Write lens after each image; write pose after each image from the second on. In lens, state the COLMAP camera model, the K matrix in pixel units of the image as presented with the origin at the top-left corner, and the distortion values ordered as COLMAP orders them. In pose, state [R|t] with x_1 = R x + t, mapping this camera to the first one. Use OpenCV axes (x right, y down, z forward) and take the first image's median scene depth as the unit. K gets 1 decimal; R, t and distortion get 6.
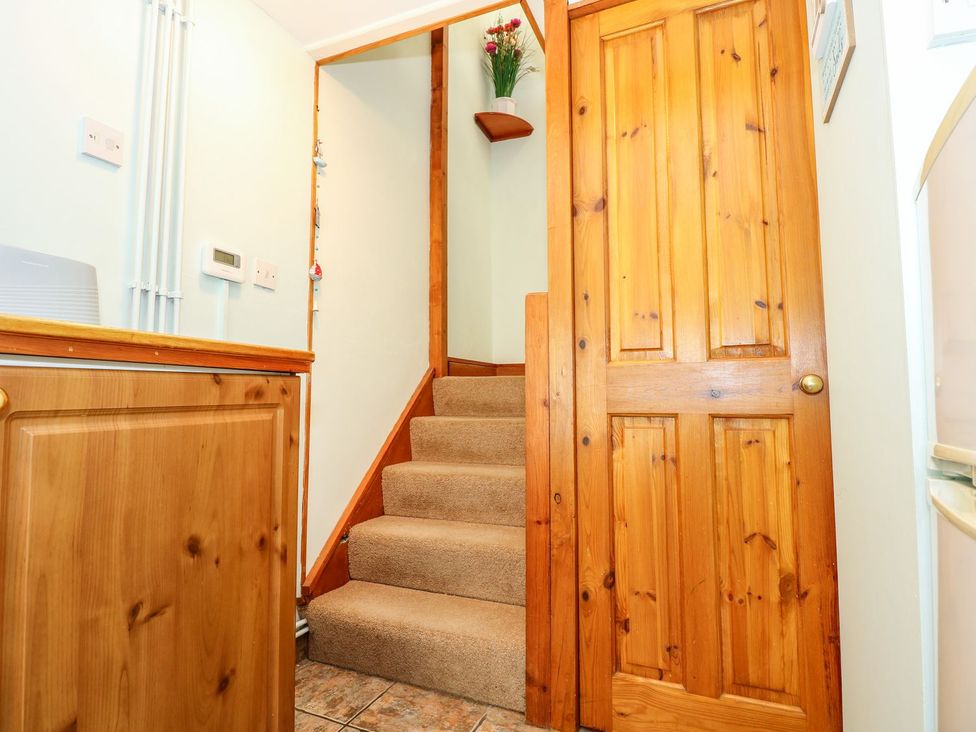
lens RADIAL K [[509.7, 0, 492.1], [0, 509.7, 355.6], [0, 0, 1]] dist [0.000388, -0.012752]
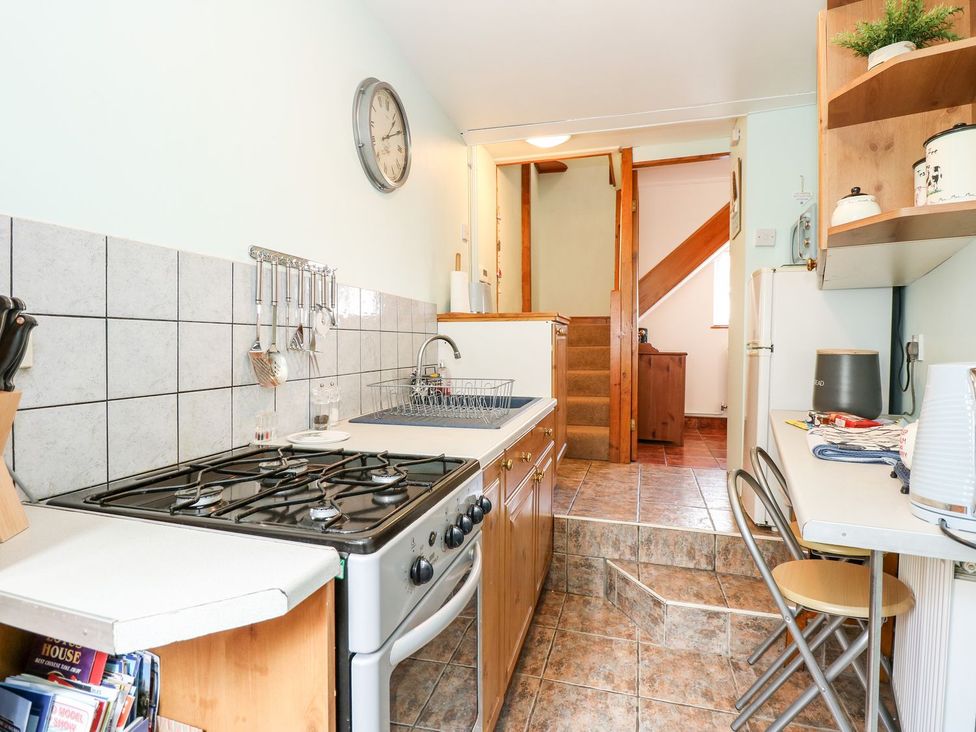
lens RADIAL K [[509.7, 0, 492.1], [0, 509.7, 355.6], [0, 0, 1]] dist [0.000388, -0.012752]
pose [[0.991561, -0.001102, 0.129633, -0.661725], [-0.012298, 0.994655, 0.102517, -0.049048], [-0.129053, -0.103246, 0.986248, -1.086761]]
